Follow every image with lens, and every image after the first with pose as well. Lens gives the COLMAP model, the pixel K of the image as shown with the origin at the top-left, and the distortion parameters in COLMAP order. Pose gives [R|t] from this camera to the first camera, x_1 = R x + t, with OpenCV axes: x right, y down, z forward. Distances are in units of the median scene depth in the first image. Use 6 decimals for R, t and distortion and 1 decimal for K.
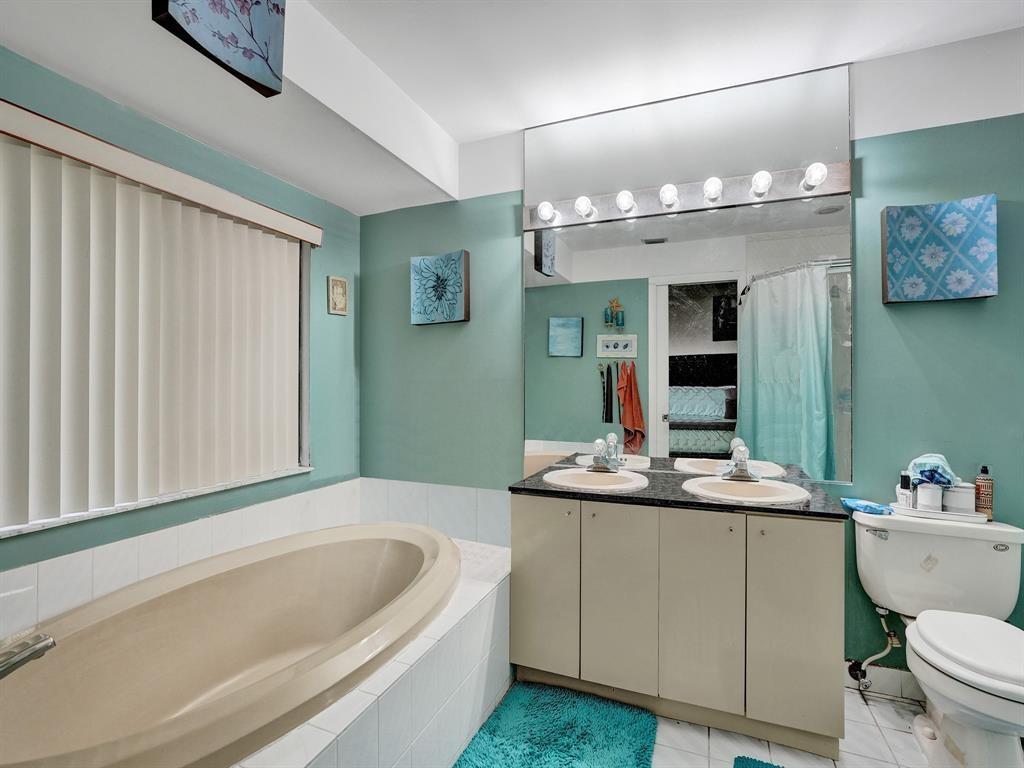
lens RADIAL K [[479.5, 0, 513.4], [0, 479.5, 381.5], [0, 0, 1]] dist [-0.045325, 0.026358]
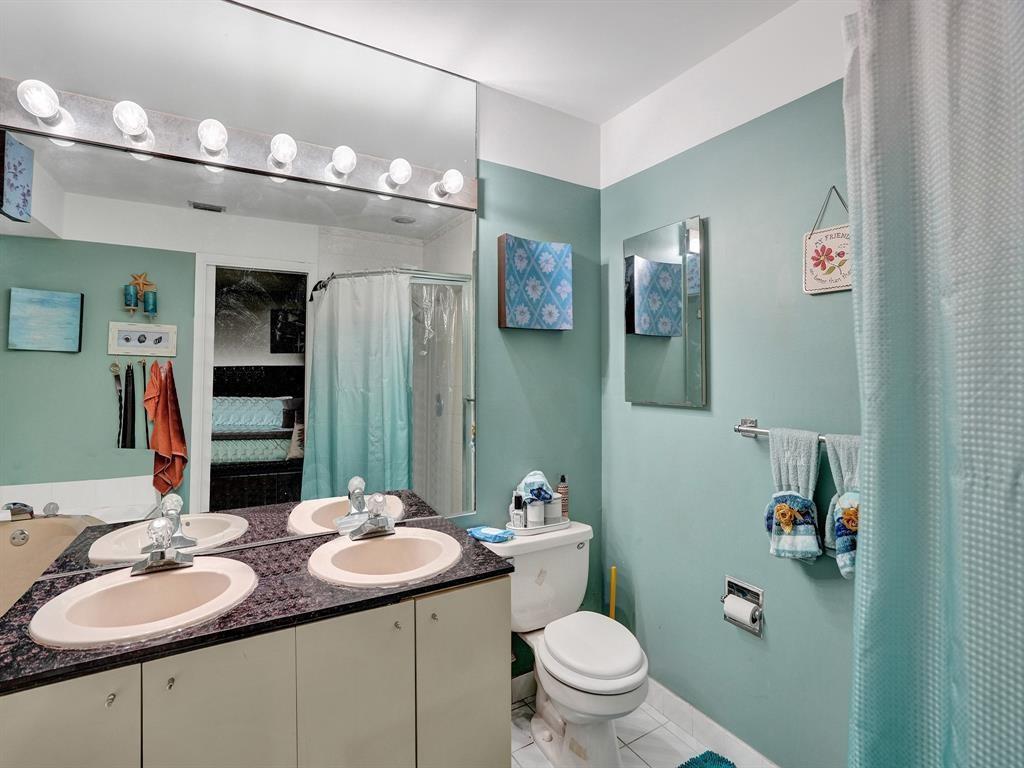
lens RADIAL K [[482.4, 0, 512.7], [0, 482.4, 358.6], [0, 0, 1]] dist [-0.073053, 0.027676]
pose [[0.599372, 0.016480, 0.800301, -0.023091], [0.000378, 0.999782, -0.020871, -0.077038], [-0.800471, 0.012812, 0.599235, 0.355909]]
